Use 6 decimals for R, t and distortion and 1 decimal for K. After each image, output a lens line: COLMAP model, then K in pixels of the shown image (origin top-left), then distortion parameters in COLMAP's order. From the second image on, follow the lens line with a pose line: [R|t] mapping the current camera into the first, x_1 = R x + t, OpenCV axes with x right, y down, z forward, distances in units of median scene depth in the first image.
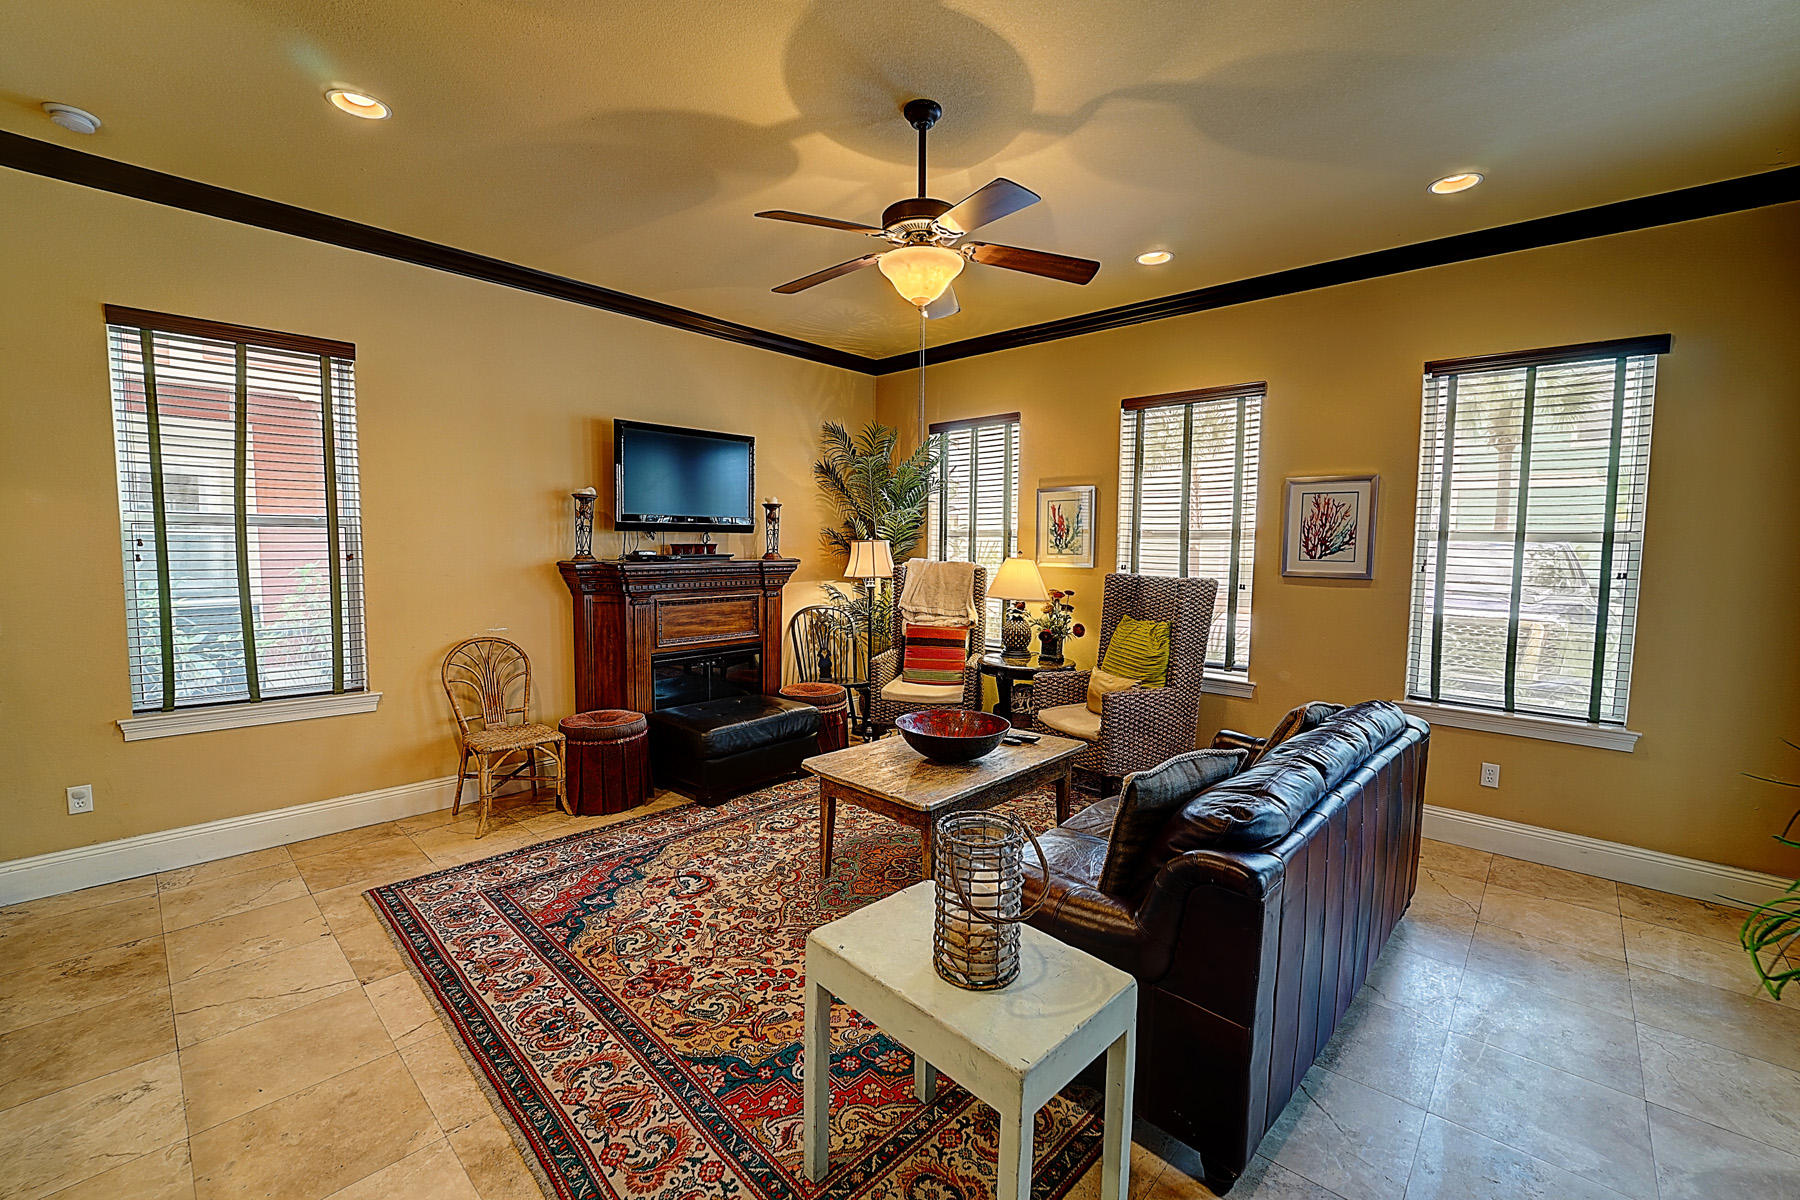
lens RADIAL K [[739.4, 0, 903.2], [0, 739.4, 602.4], [0, 0, 1]] dist [-0.022957, 0.002448]
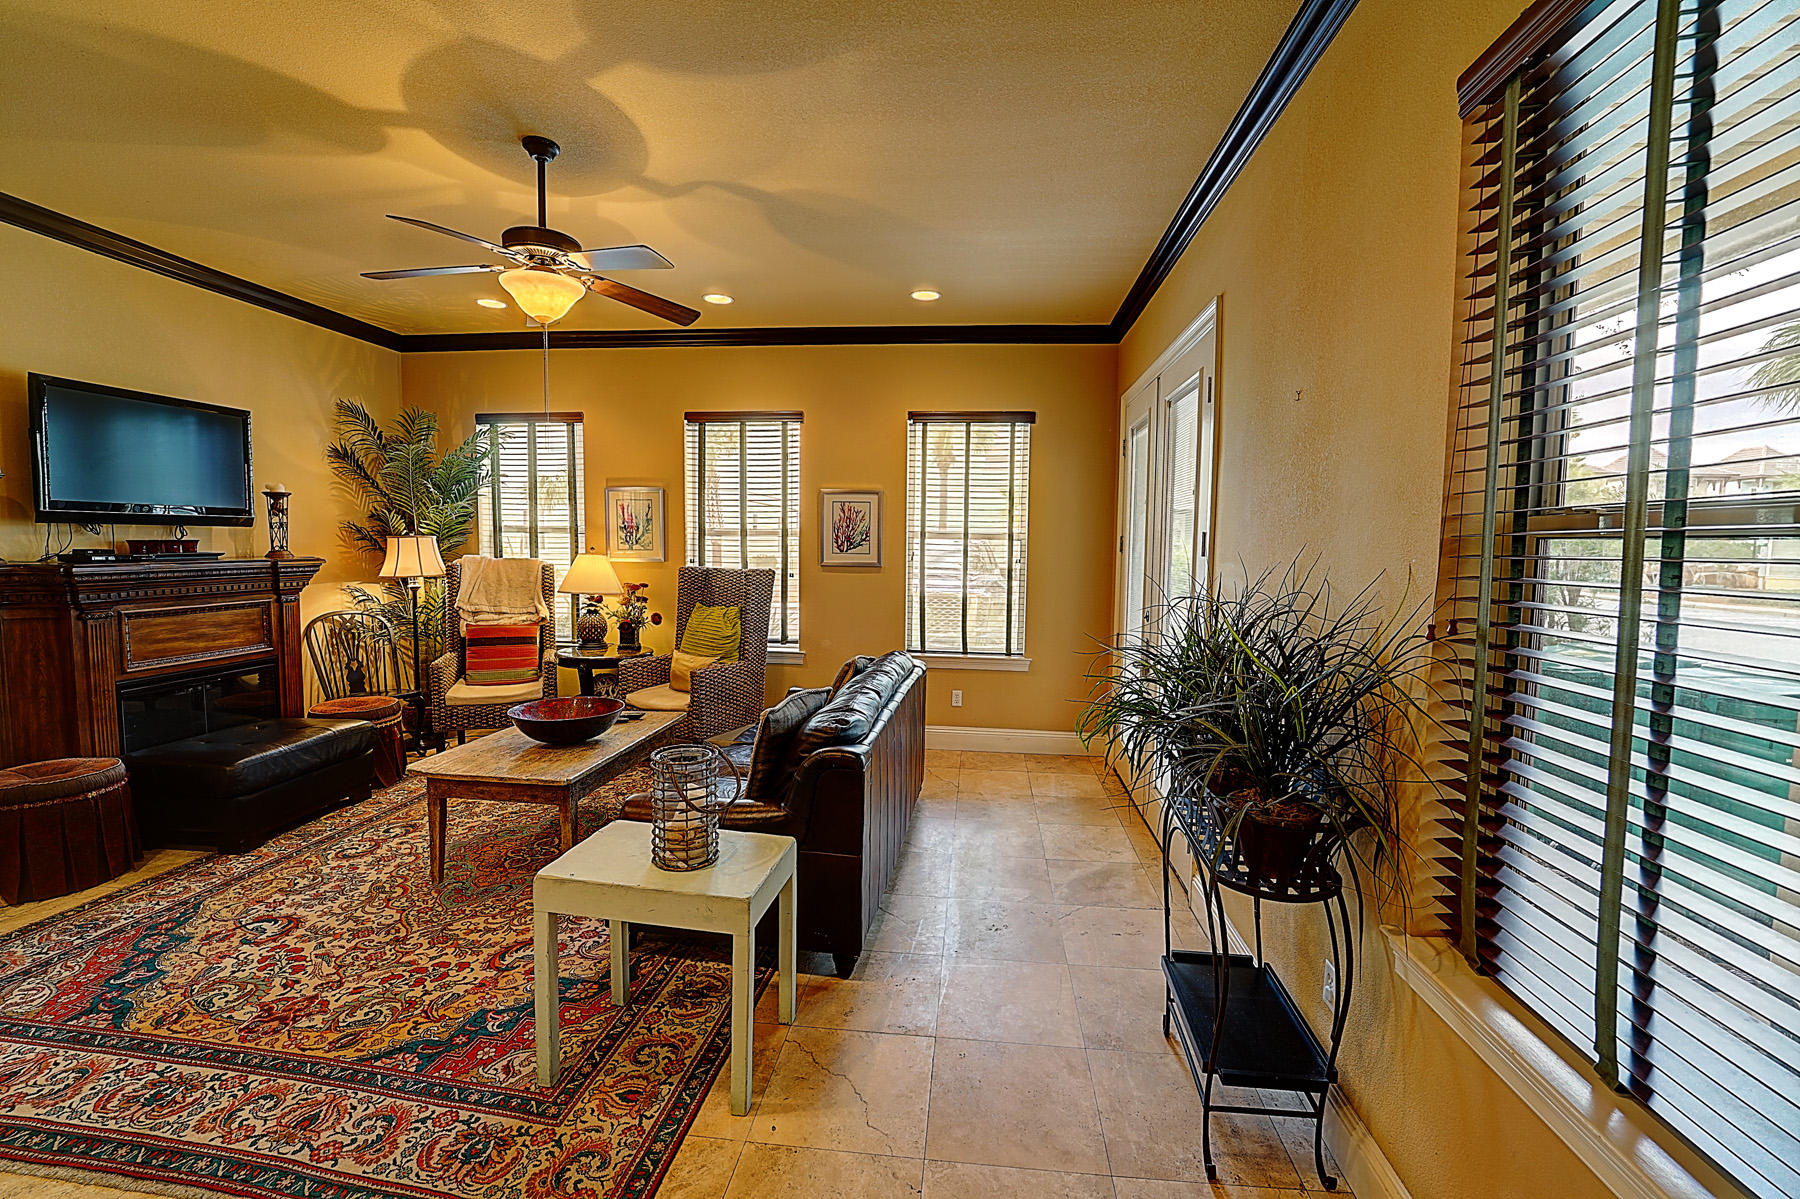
lens RADIAL K [[739.4, 0, 909.1], [0, 739.4, 596.5], [0, 0, 1]] dist [-0.022957, 0.002448]
pose [[0.800598, -0.042901, 0.597664, -0.167391], [0.043663, 0.998959, 0.013218, 0.009116], [-0.597608, 0.015513, 0.801638, -0.151922]]
